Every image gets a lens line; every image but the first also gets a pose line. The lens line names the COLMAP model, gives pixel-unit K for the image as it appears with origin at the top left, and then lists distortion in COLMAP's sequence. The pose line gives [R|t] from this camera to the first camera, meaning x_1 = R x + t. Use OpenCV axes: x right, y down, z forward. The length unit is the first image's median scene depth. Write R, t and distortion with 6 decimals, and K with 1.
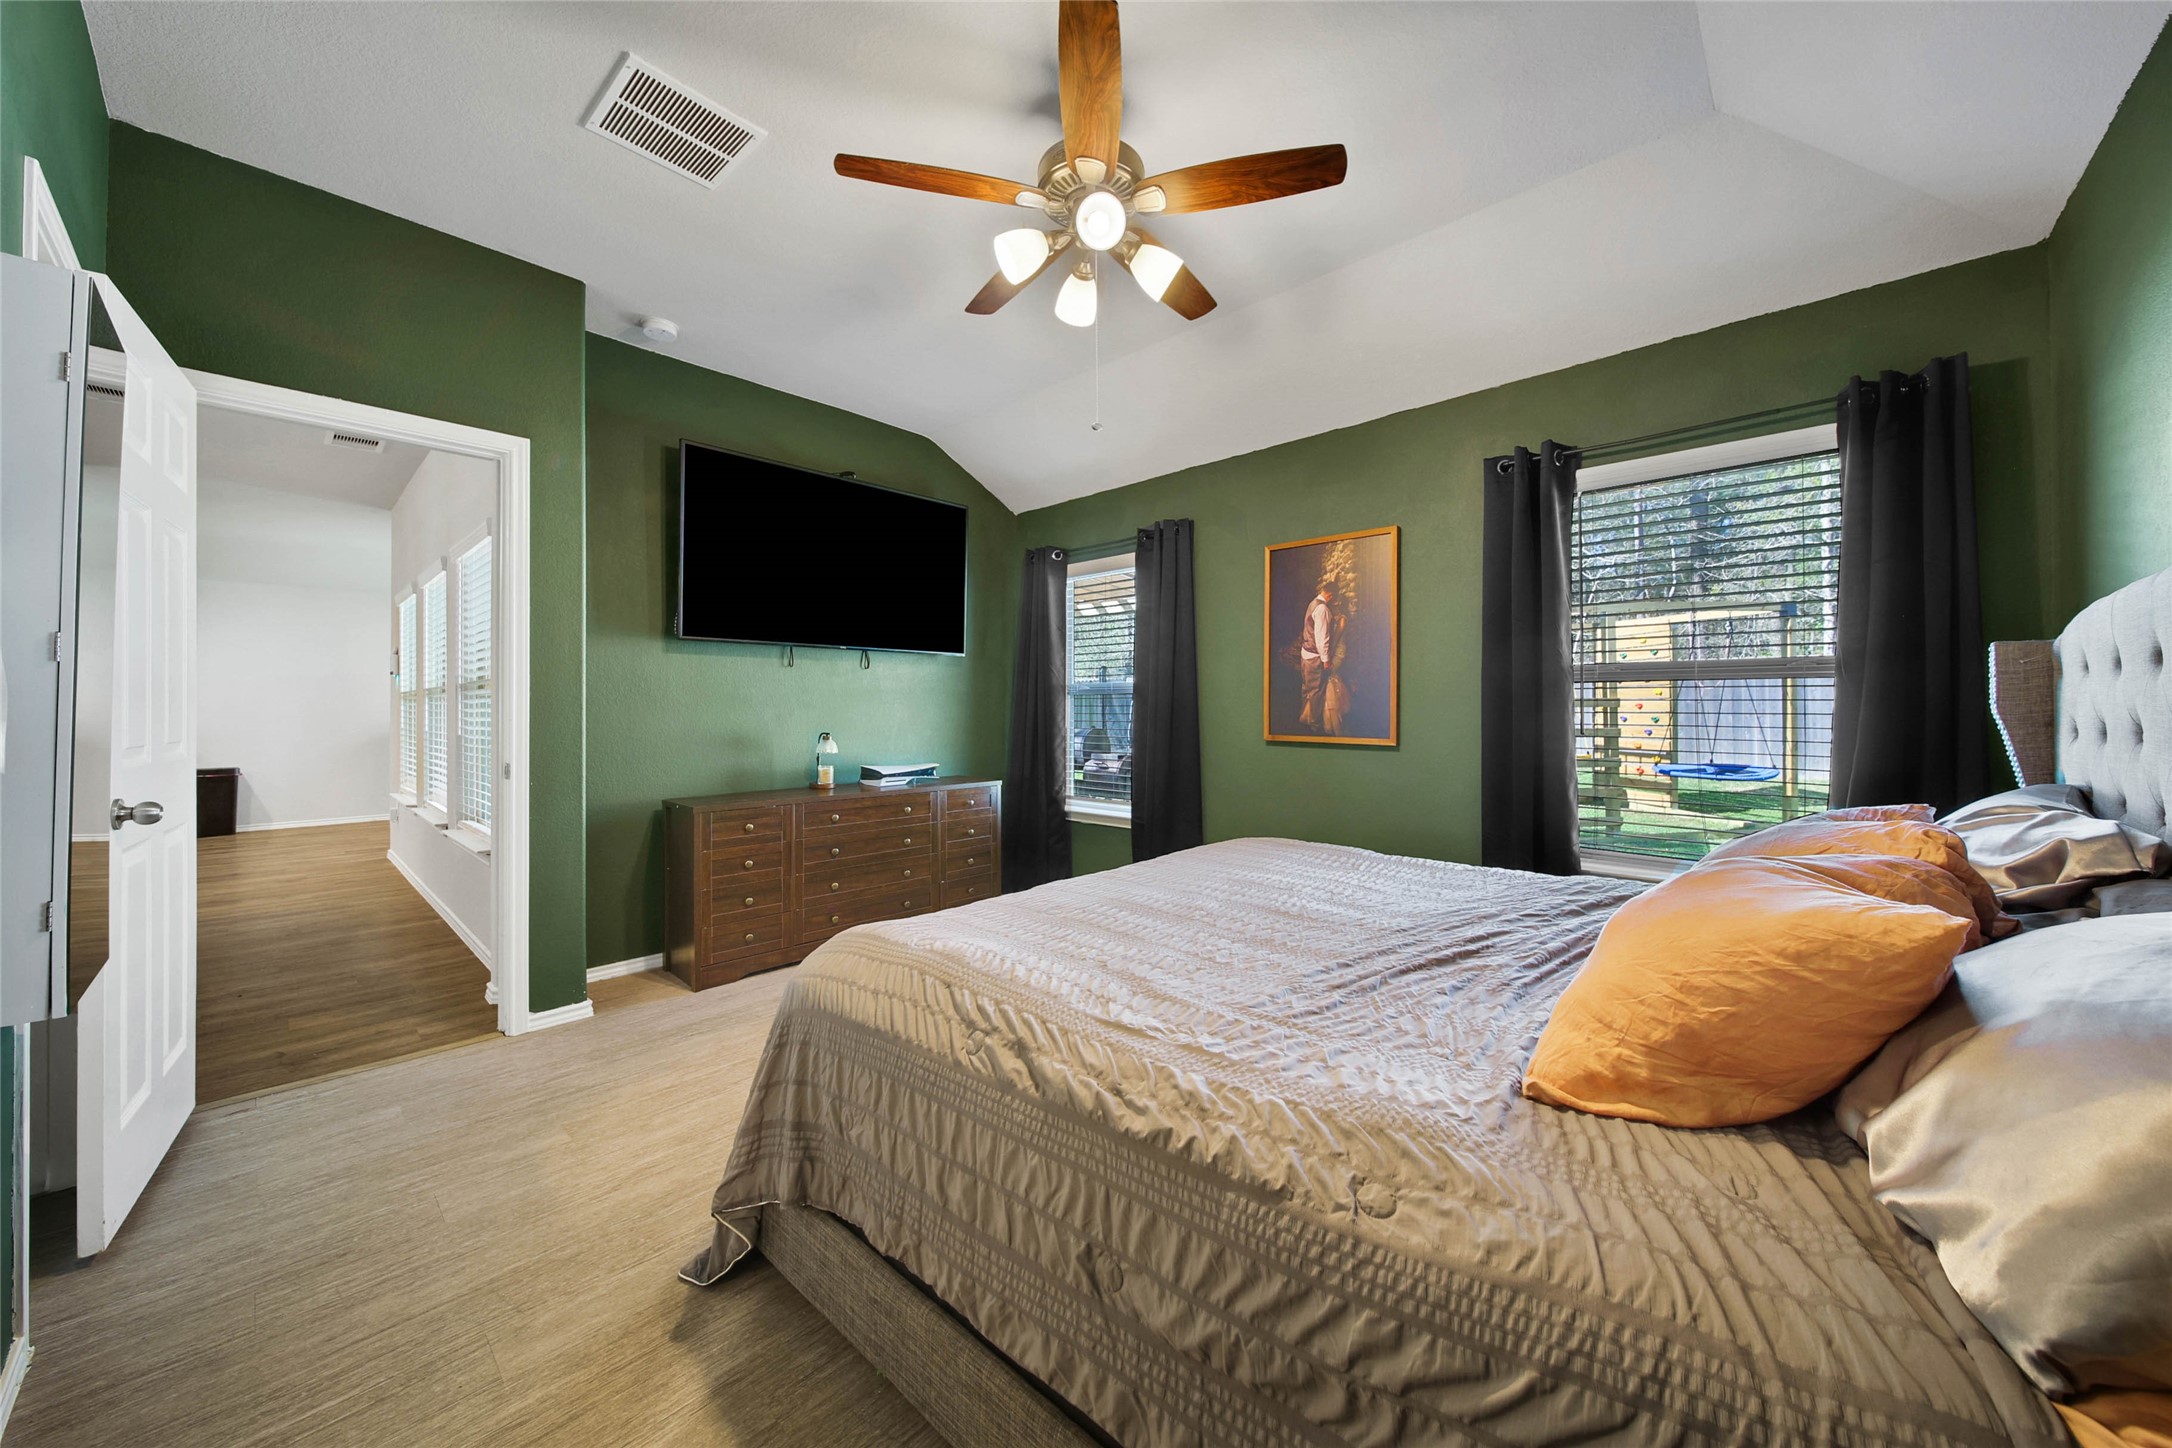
lens RADIAL K [[743.5, 0, 1090.7], [0, 743.5, 718.4], [0, 0, 1]] dist [-0.043056, -0.000080]
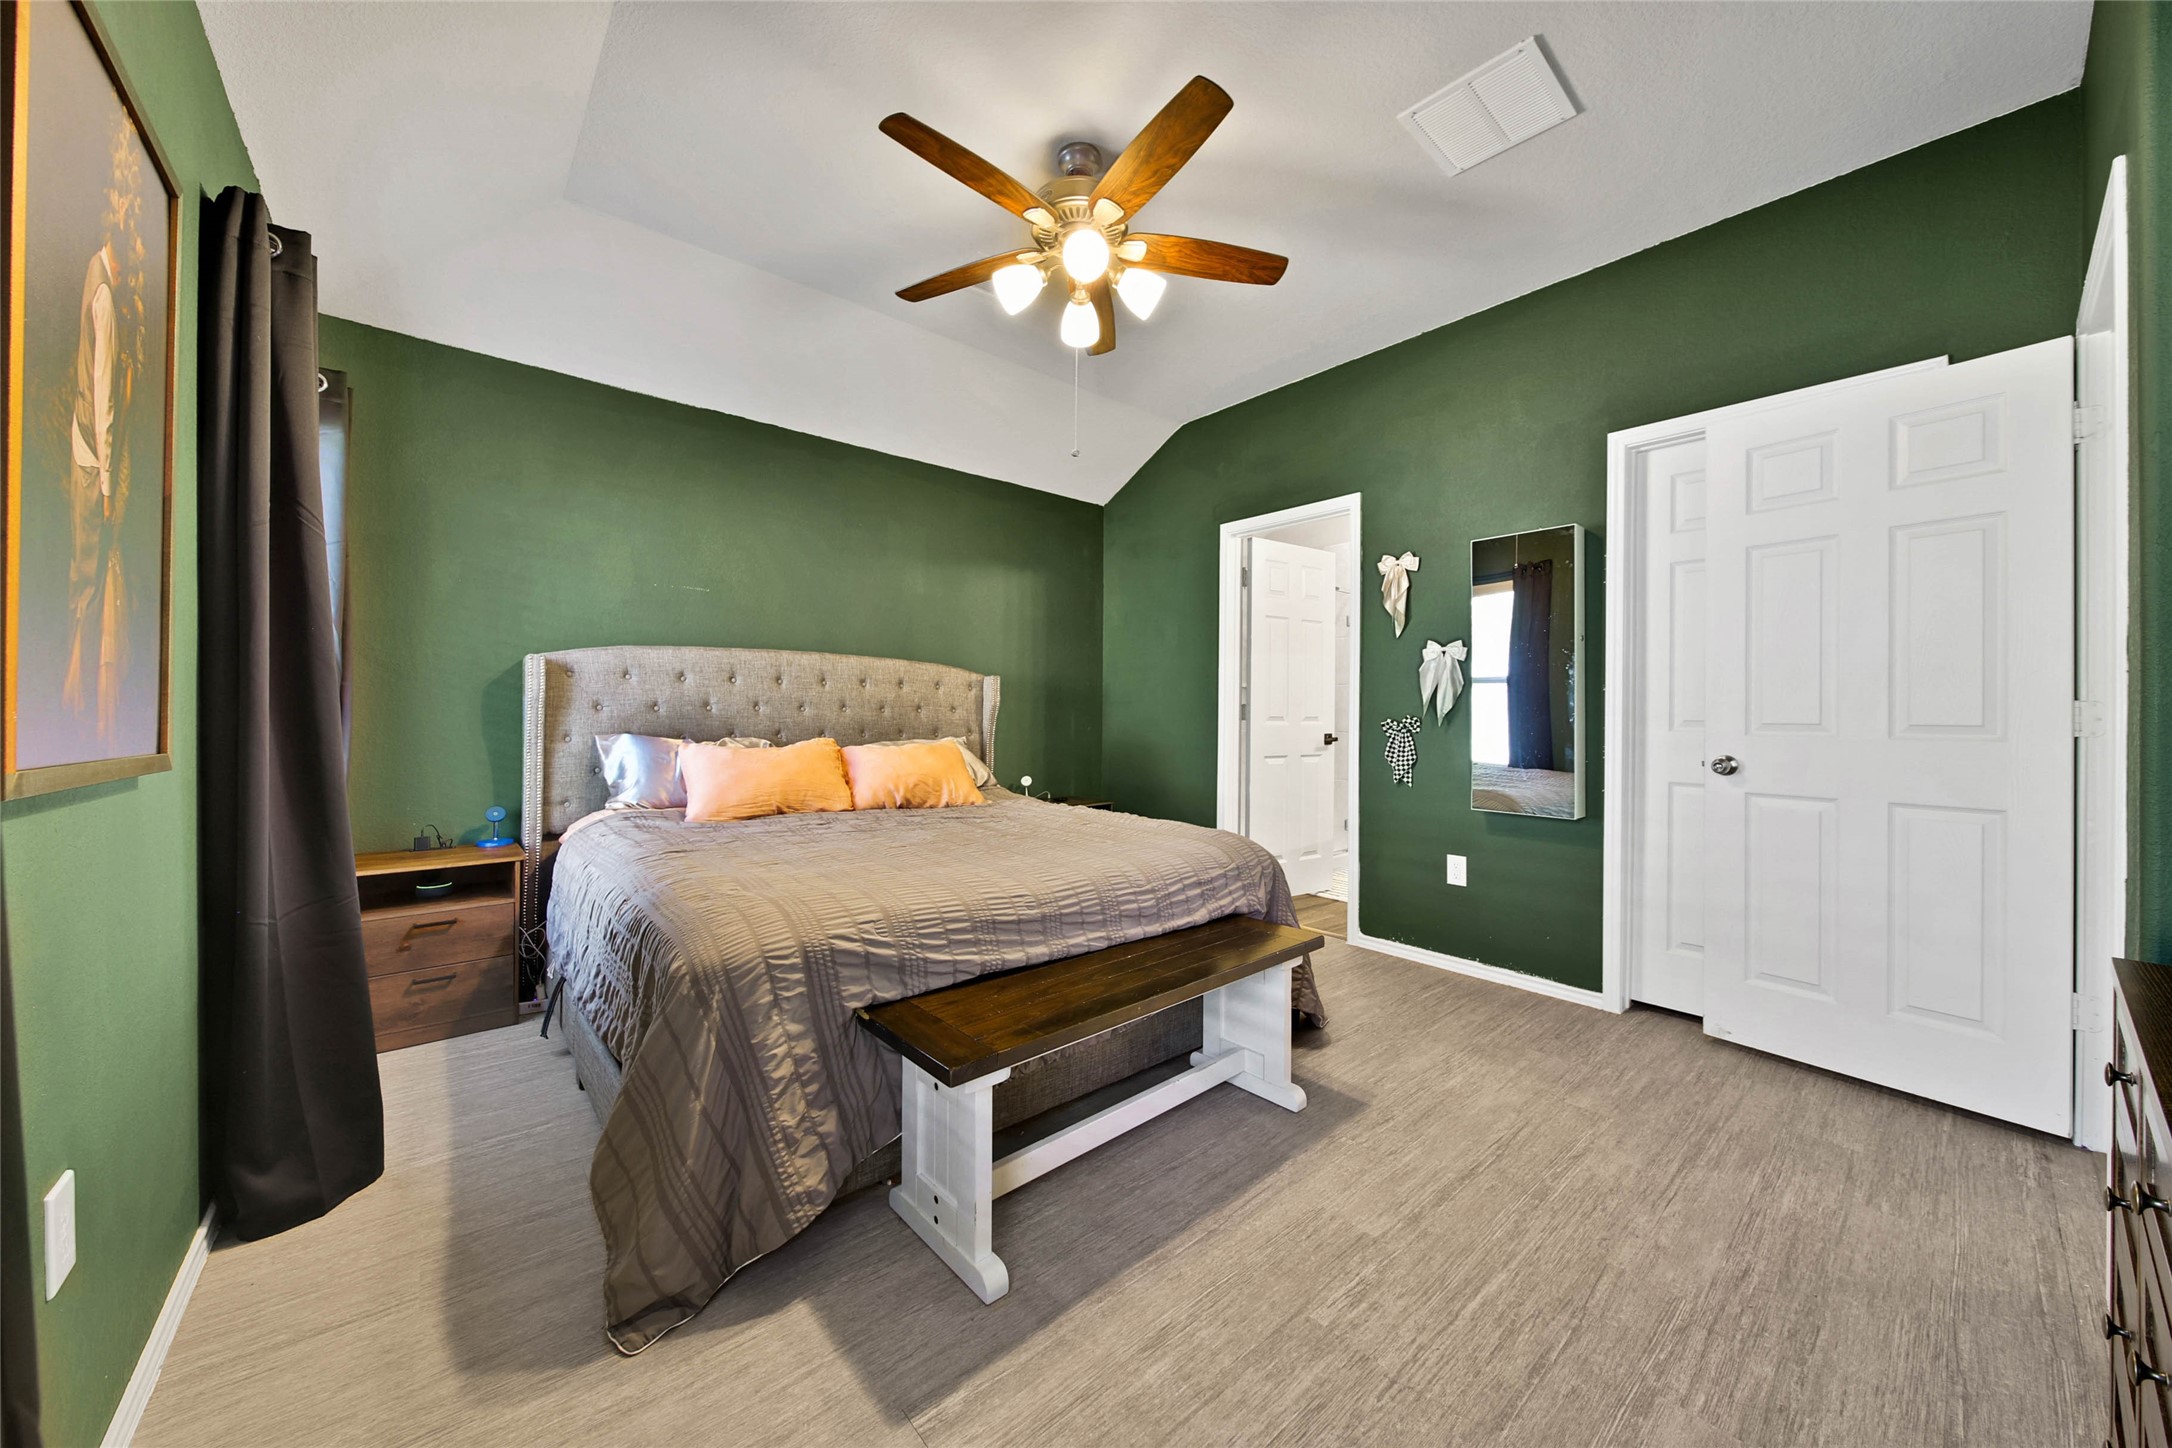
lens RADIAL K [[769.6, 0, 1087.9], [0, 769.6, 707.7], [0, 0, 1]] dist [-0.001466, -0.000534]
pose [[-0.994721, -0.012884, 0.101809, -0.086089], [-0.013820, 0.999868, -0.008493, 0.002168], [-0.101686, -0.009855, -0.994768, 1.247981]]
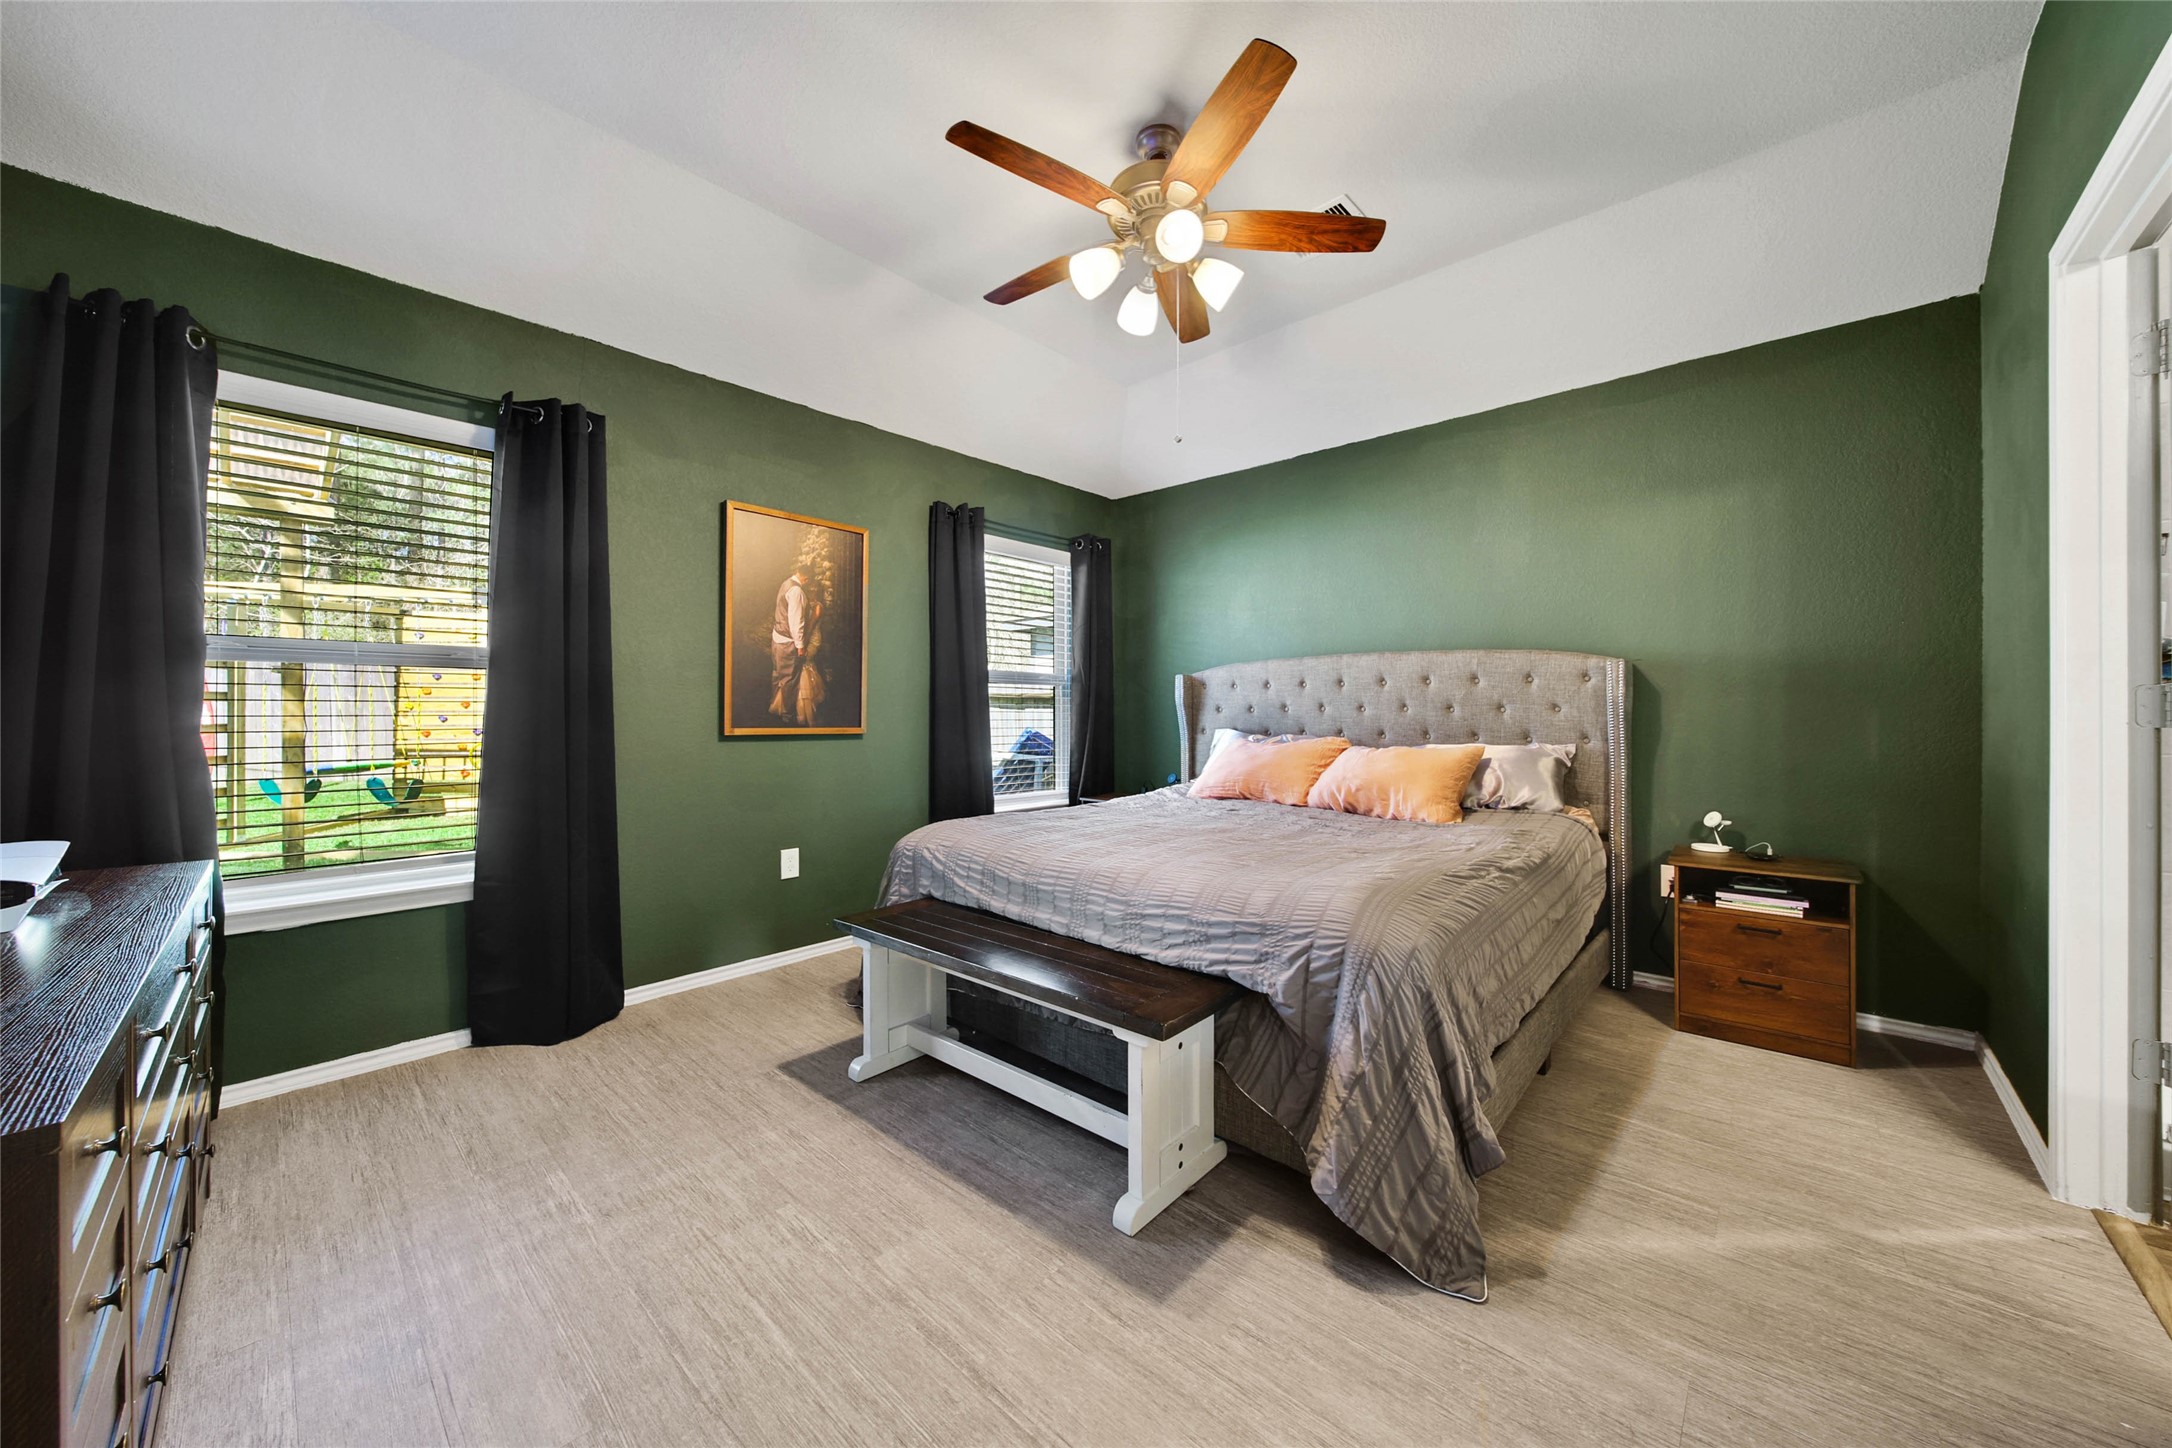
lens RADIAL K [[769.6, 0, 1087.9], [0, 769.6, 707.7], [0, 0, 1]] dist [-0.001466, -0.000534]
pose [[-0.012708, -0.001058, 0.999919, -0.662307], [-0.001898, 0.999998, 0.001034, -0.002493], [-0.999917, -0.001885, -0.012710, 0.644571]]
